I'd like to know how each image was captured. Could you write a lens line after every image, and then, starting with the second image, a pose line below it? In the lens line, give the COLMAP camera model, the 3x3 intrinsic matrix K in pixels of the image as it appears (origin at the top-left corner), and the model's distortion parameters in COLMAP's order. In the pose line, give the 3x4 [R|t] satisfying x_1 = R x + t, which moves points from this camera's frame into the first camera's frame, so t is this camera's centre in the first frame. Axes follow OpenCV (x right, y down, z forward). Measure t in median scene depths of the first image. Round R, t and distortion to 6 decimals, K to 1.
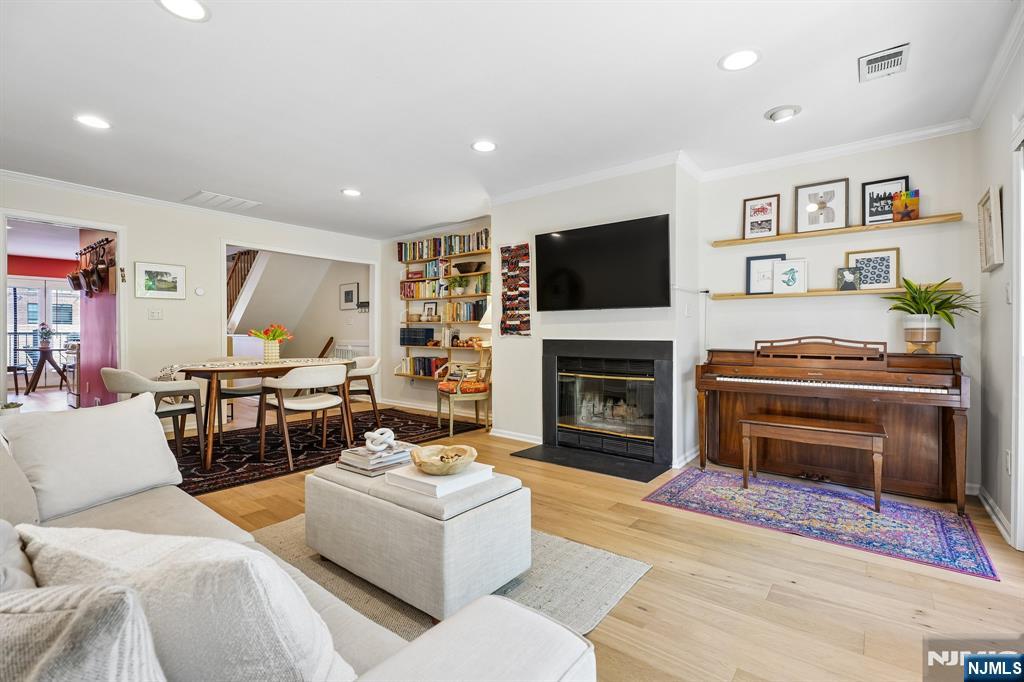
lens RADIAL K [[459.5, 0, 512.4], [0, 459.5, 334.5], [0, 0, 1]] dist [-0.008375, 0.003010]
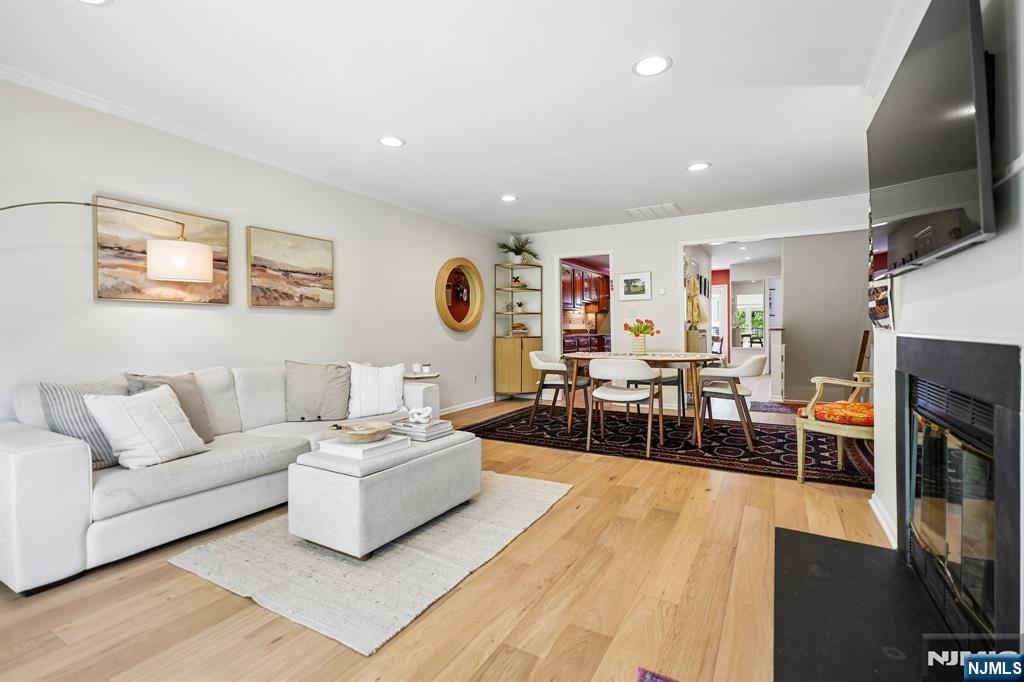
lens RADIAL K [[459.5, 0, 513.1], [0, 459.5, 338.3], [0, 0, 1]] dist [-0.008375, 0.003010]
pose [[0.155160, 0.017501, -0.987734, 0.451812], [0.006592, 0.999802, 0.018751, 0.000437], [0.987867, -0.009421, 0.155014, 0.489005]]
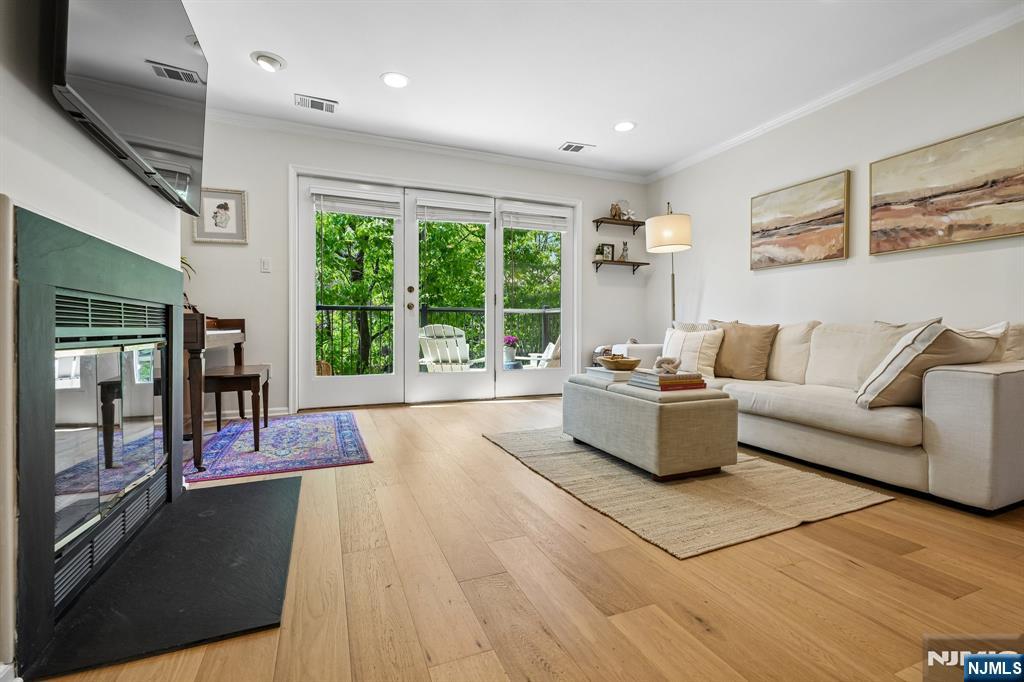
lens RADIAL K [[459.5, 0, 513.7], [0, 459.5, 336.7], [0, 0, 1]] dist [-0.008375, 0.003010]
pose [[-0.875336, -0.011227, 0.483385, -0.232951], [-0.001460, 0.999787, 0.020578, 0.063507], [-0.483513, 0.017307, -0.875166, 1.007841]]
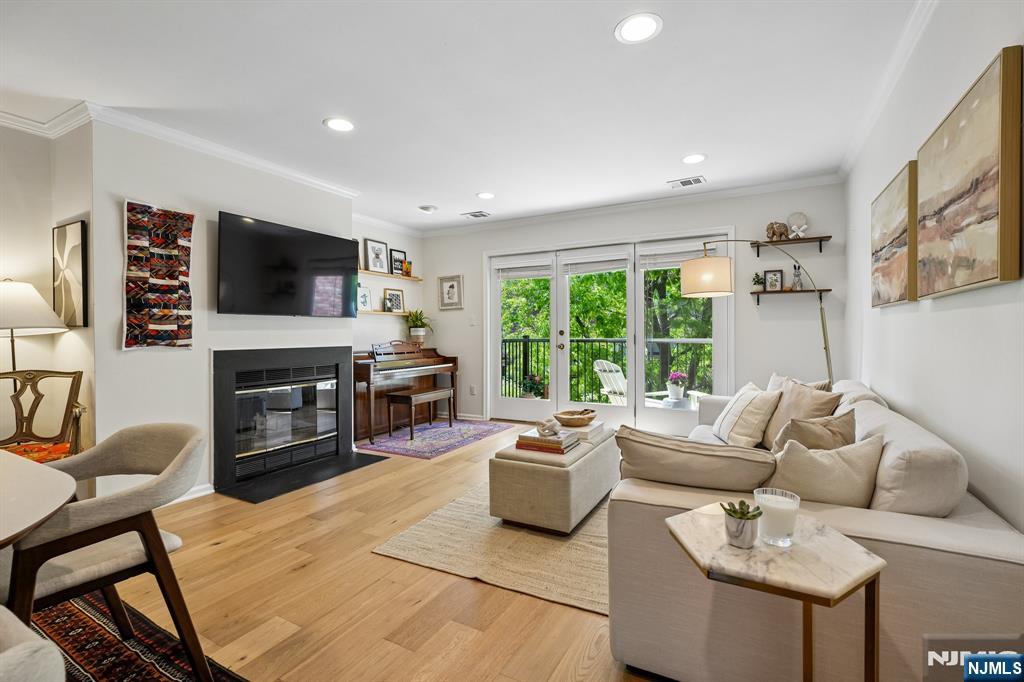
lens RADIAL K [[459.5, 0, 515.0], [0, 459.5, 336.0], [0, 0, 1]] dist [-0.008375, 0.003010]
pose [[-0.171170, -0.006750, 0.985218, -0.703080], [0.007546, 0.999938, 0.008161, -0.014586], [-0.985213, 0.008832, -0.171108, 0.603984]]
